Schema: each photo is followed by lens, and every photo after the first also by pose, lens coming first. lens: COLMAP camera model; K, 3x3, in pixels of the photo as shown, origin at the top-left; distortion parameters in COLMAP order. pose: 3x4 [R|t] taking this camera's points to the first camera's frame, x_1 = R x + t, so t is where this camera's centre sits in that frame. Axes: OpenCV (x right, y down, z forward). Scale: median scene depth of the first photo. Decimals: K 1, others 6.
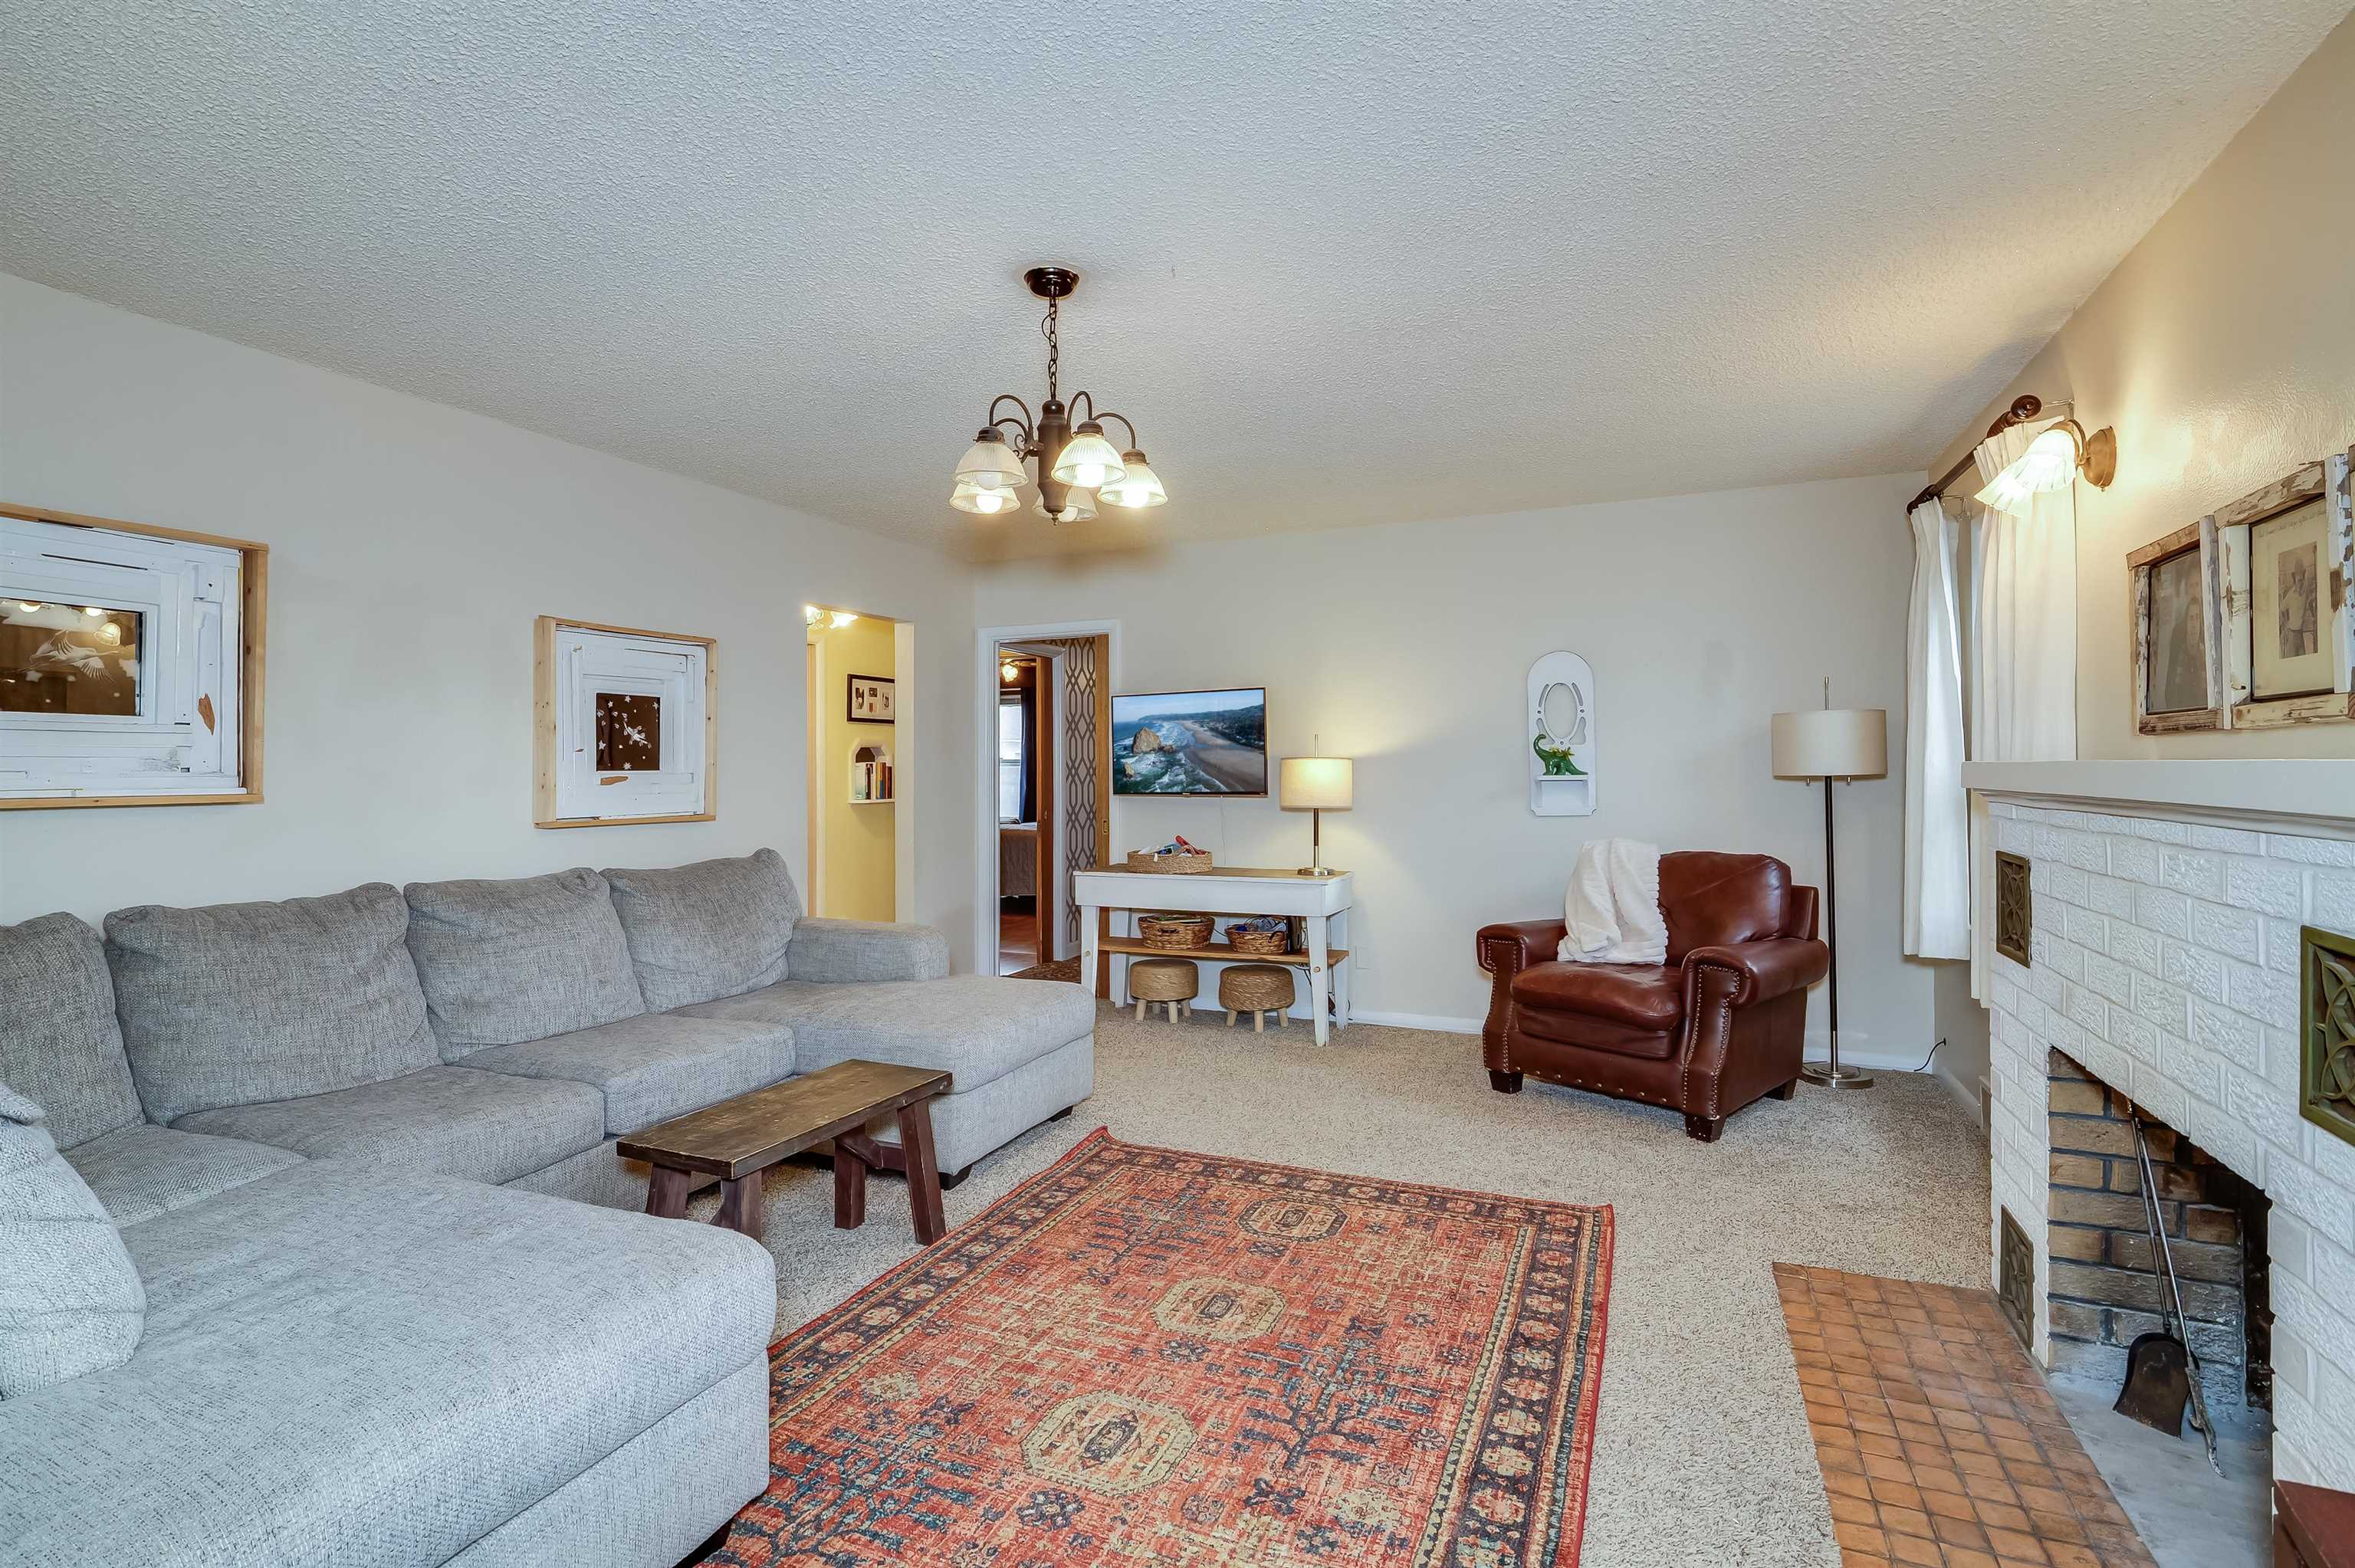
lens RADIAL K [[1120.9, 0, 1179.1], [0, 1120.9, 779.7], [0, 0, 1]] dist [-0.005406, -0.002816]
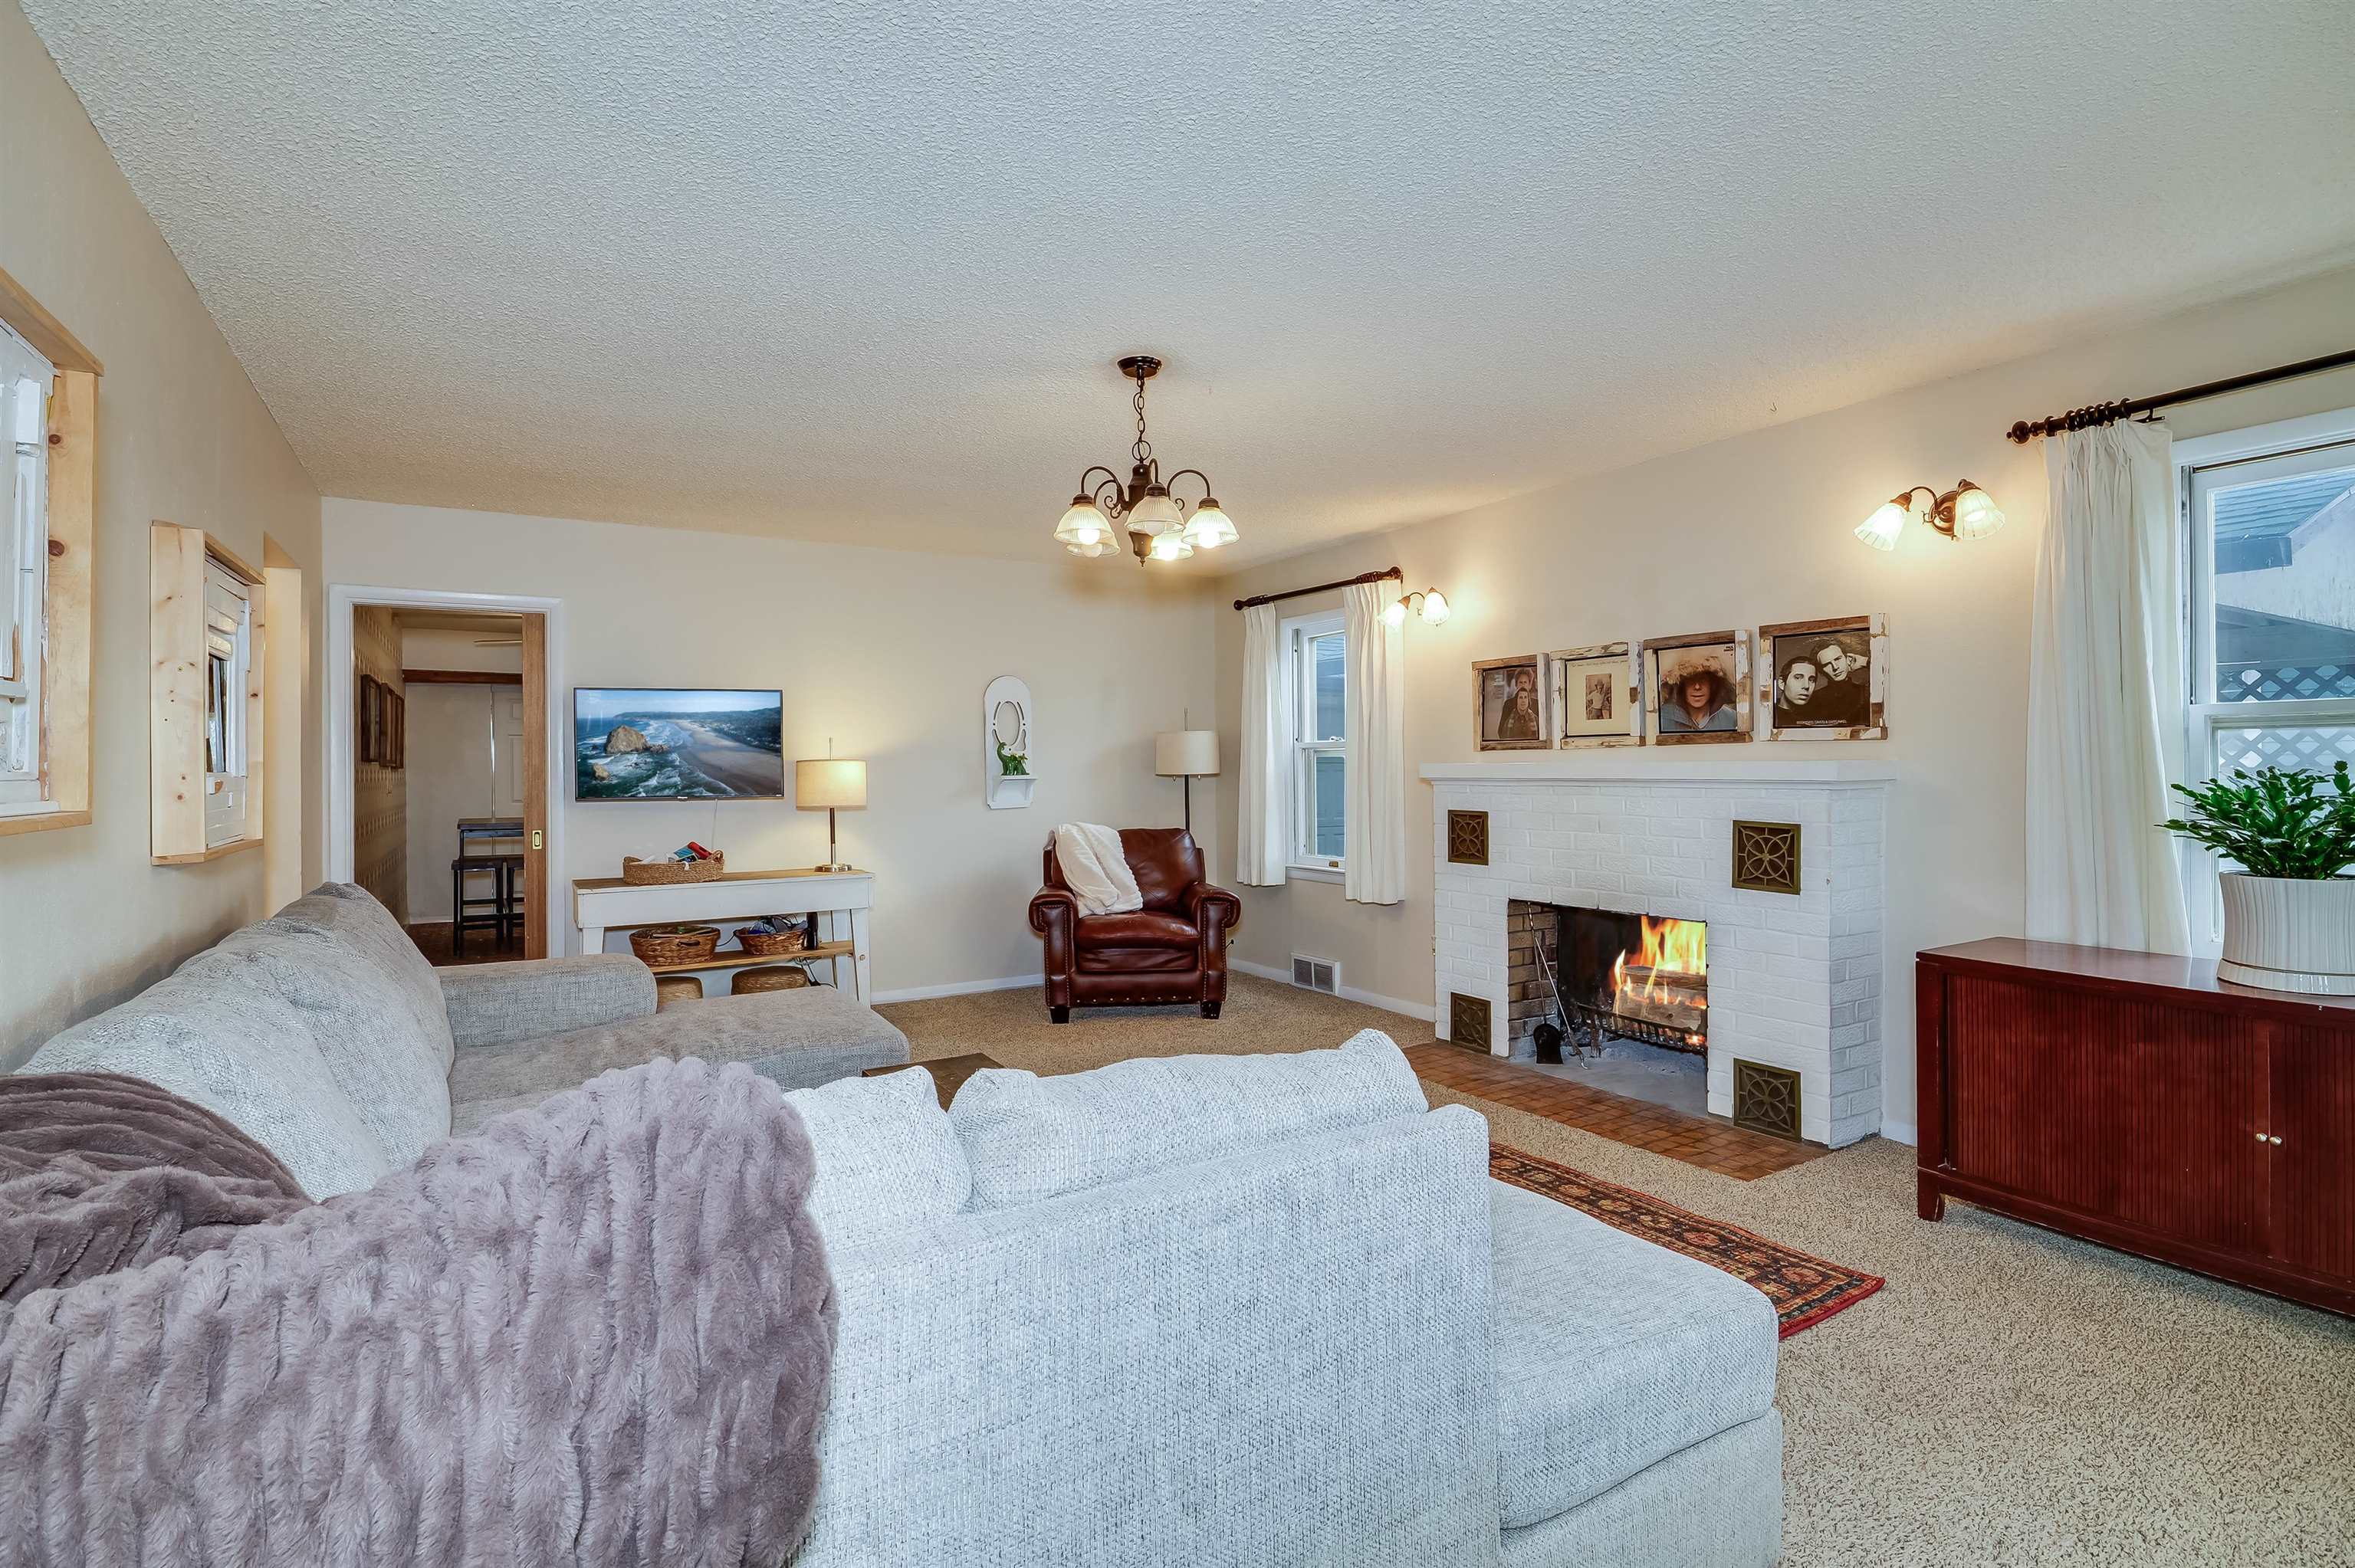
lens RADIAL K [[1090.1, 0, 1177.3], [0, 1090.1, 770.4], [0, 0, 1]] dist [-0.002765, -0.000145]
pose [[0.578233, 0.001778, 0.815870, -0.523605], [0.011412, 0.999882, -0.010267, 0.004523], [-0.815792, 0.015247, 0.578145, 0.136612]]
